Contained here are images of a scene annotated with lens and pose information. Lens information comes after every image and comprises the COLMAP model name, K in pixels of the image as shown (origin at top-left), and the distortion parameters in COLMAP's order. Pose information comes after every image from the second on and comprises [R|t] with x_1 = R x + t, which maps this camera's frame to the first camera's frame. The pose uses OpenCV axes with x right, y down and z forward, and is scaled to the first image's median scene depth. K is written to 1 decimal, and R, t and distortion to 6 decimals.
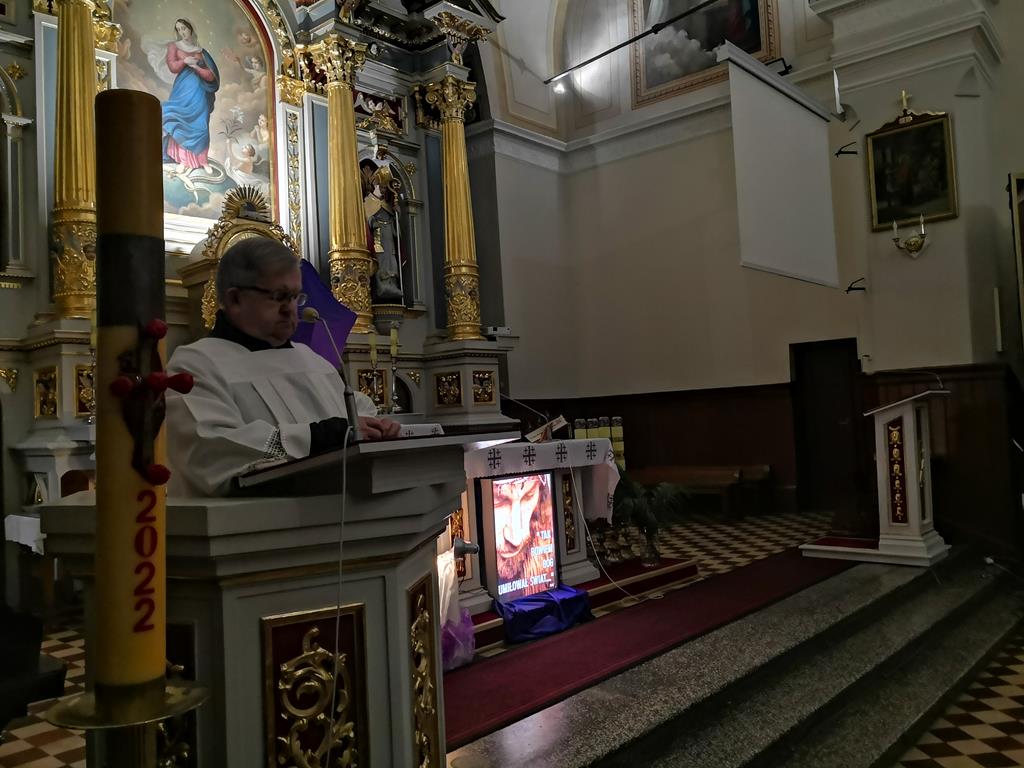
lens RADIAL K [[826.8, 0, 512.0], [0, 826.8, 384.0], [0, 0, 1]] dist [-0.003915, -0.002401]
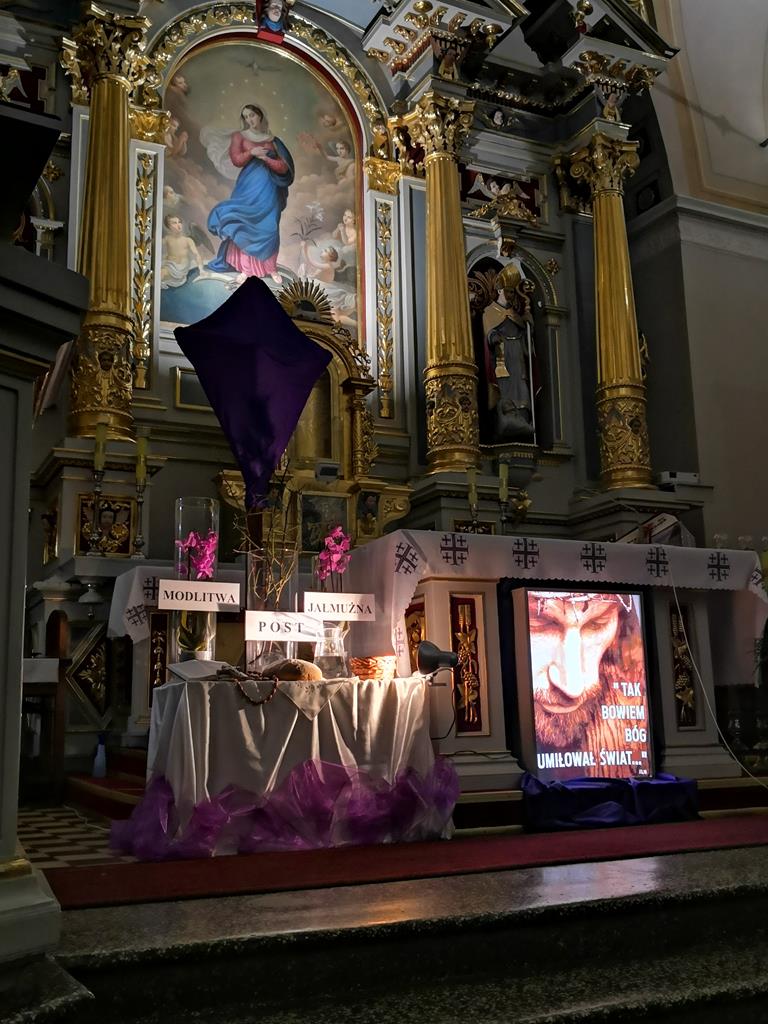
lens RADIAL K [[1091.8, 0, 388.0], [0, 1091.8, 517.2], [0, 0, 1]] dist [0.011097, -0.041321]
pose [[0.927865, -0.037879, -0.370987, 0.109387], [-0.009001, 0.992263, -0.123825, 0.094075], [0.372807, 0.118232, 0.920346, 0.091193]]
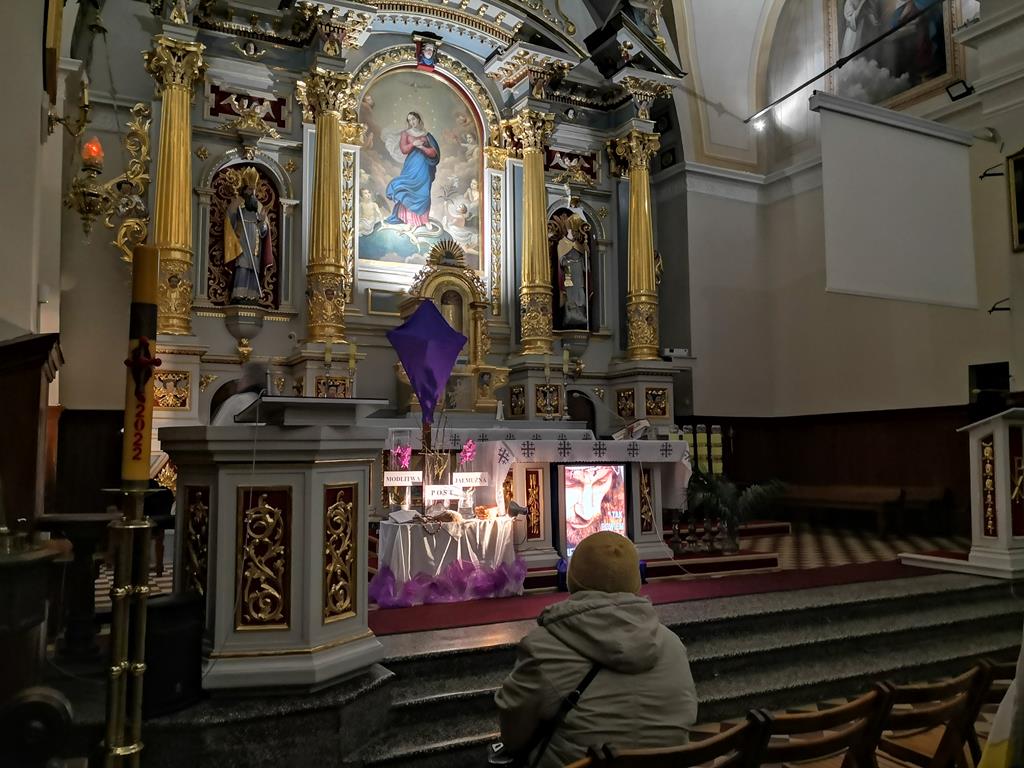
lens RADIAL K [[814.1, 0, 512.0], [0, 814.1, 384.0], [0, 0, 1]] dist [0.033818, -0.057604]
pose [[0.934693, 0.012616, -0.355233, 0.194315], [-0.023406, 0.999385, -0.026094, 0.013615], [0.354686, 0.032704, 0.934413, -0.120154]]
